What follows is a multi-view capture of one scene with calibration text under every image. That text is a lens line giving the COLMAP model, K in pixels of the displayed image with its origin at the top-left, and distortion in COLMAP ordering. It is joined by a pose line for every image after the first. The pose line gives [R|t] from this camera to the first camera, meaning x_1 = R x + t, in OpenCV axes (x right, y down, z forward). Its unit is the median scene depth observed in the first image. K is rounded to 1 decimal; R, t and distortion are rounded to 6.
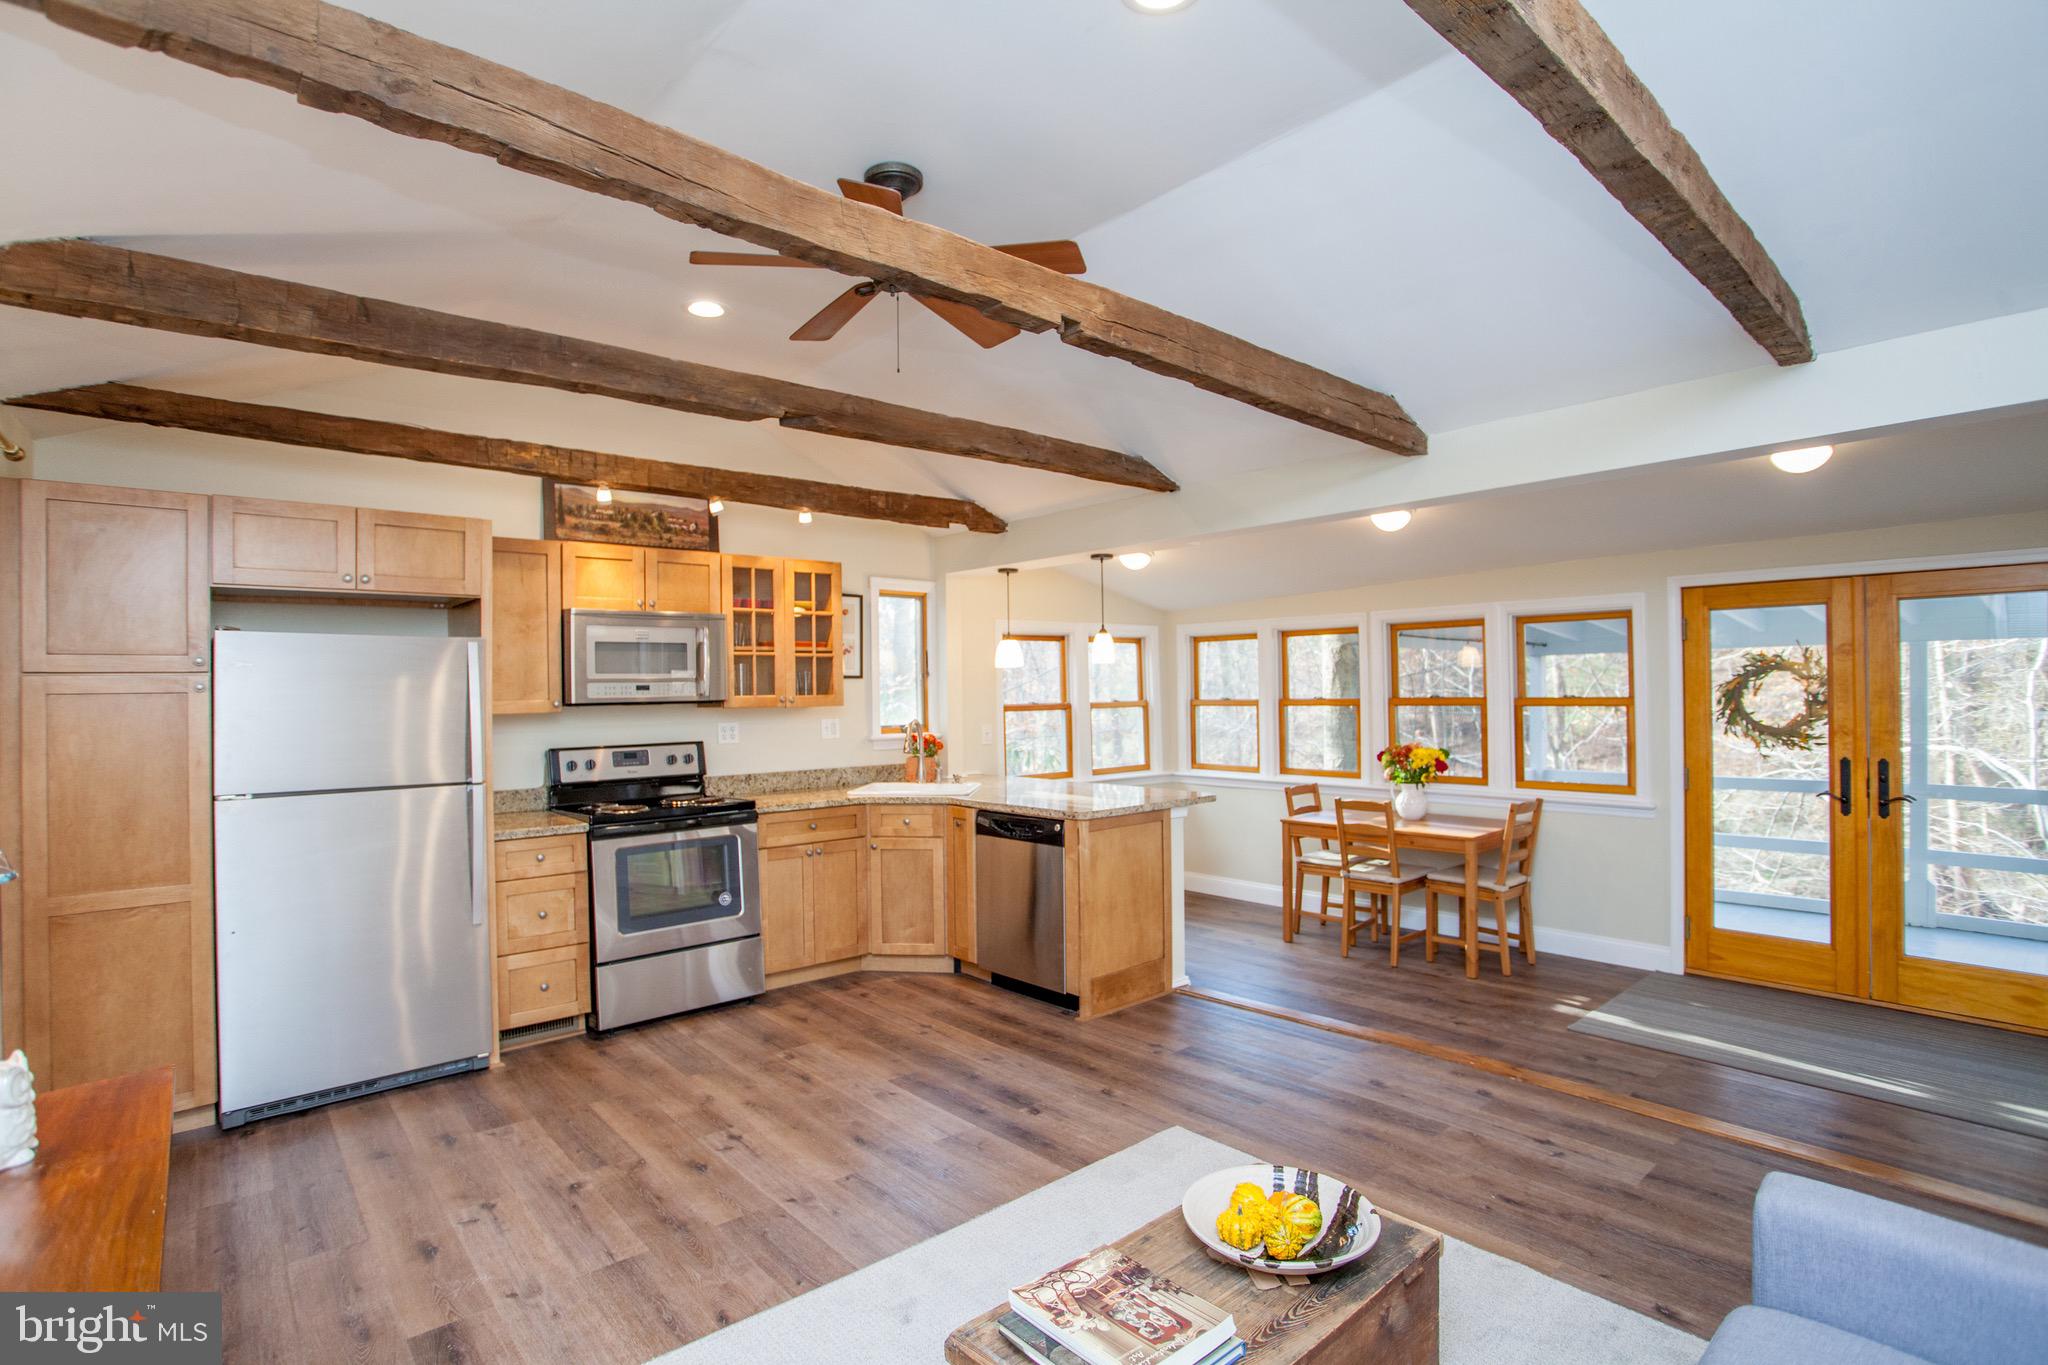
lens RADIAL K [[997.6, 0, 1025.4], [0, 997.6, 683.7], [0, 0, 1]] dist [-0.072047, 0.027408]
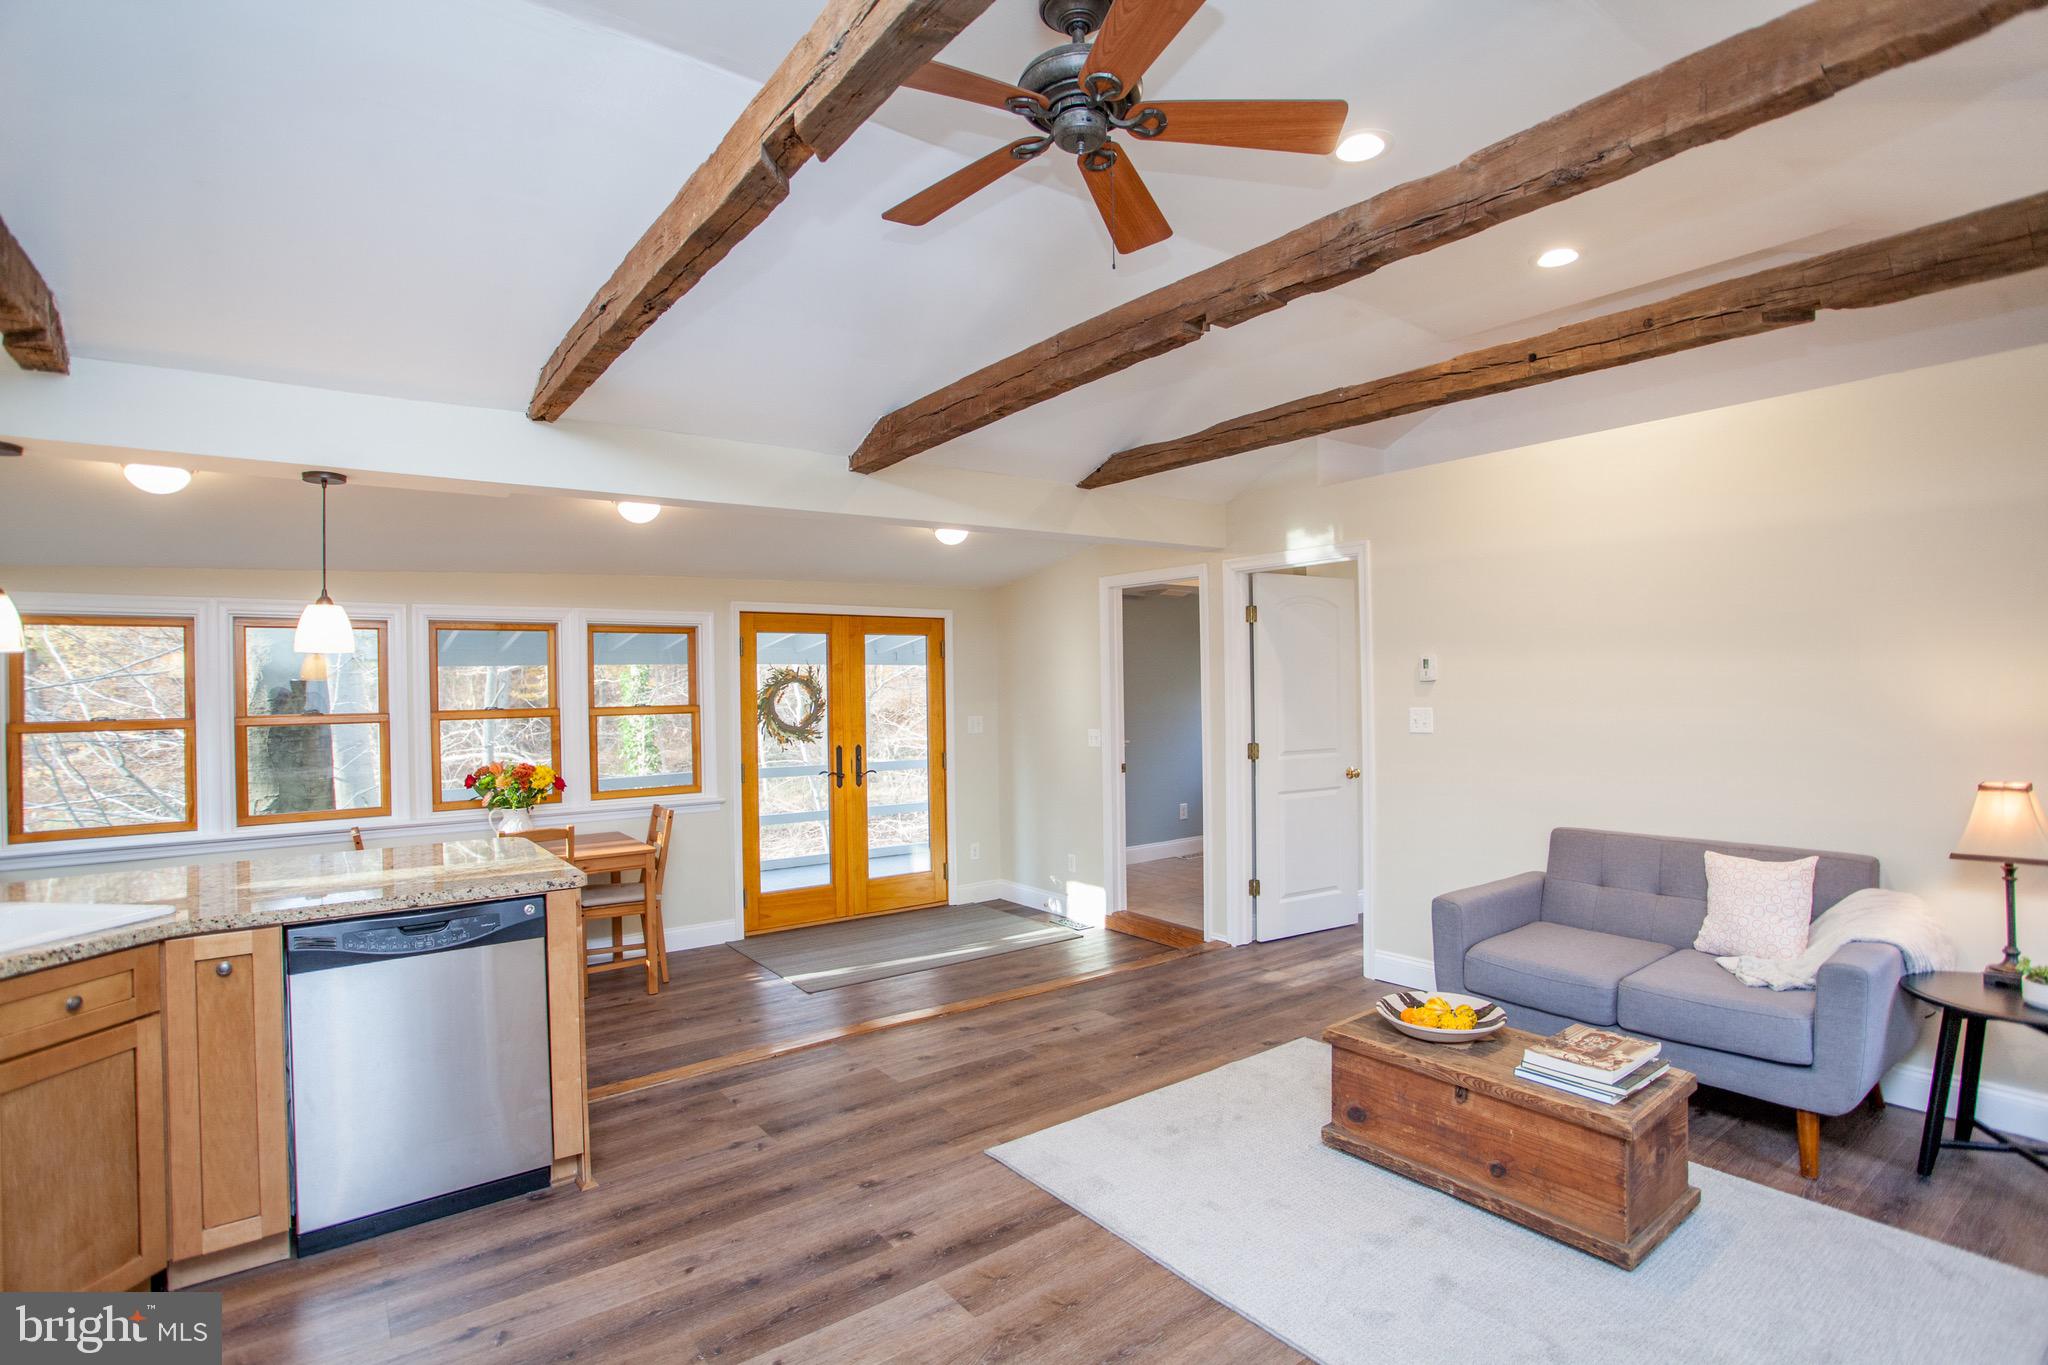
lens RADIAL K [[997.6, 0, 1021.9], [0, 997.6, 678.1], [0, 0, 1]] dist [-0.072047, 0.027408]
pose [[0.077297, 0.021177, 0.996783, -0.572659], [0.011492, 0.999689, -0.022130, 0.015036], [-0.996942, 0.013166, 0.077029, 0.646175]]
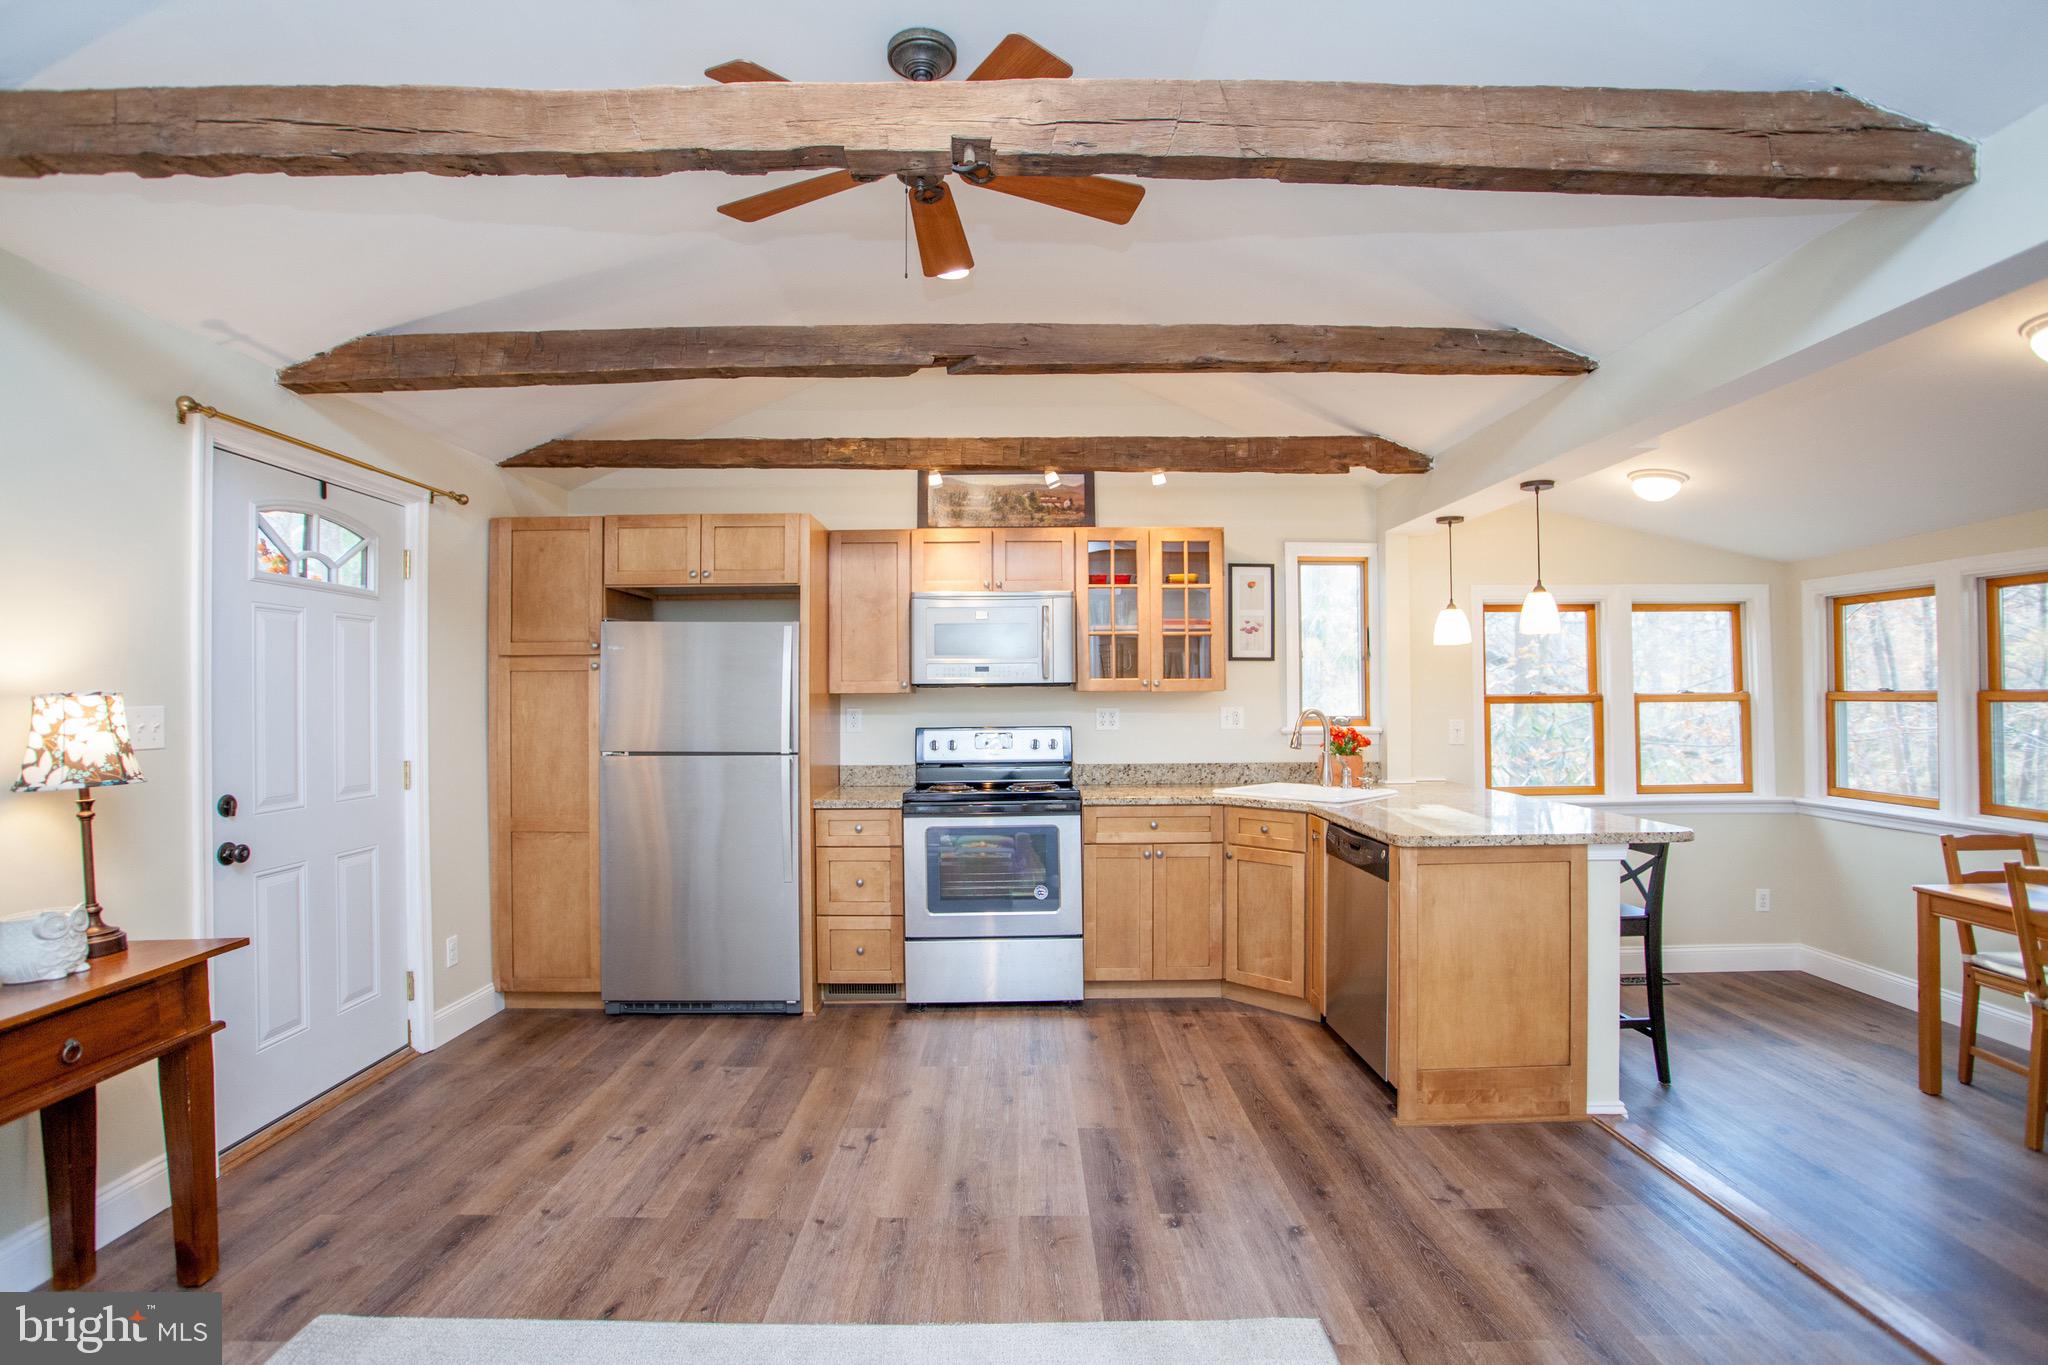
lens RADIAL K [[997.6, 0, 1020.7], [0, 997.6, 682.6], [0, 0, 1]] dist [-0.072047, 0.027408]
pose [[0.753373, 0.001858, -0.657591, 0.313193], [-0.001147, 0.999998, 0.001511, 0.016760], [0.657593, -0.000384, 0.753373, 0.277358]]
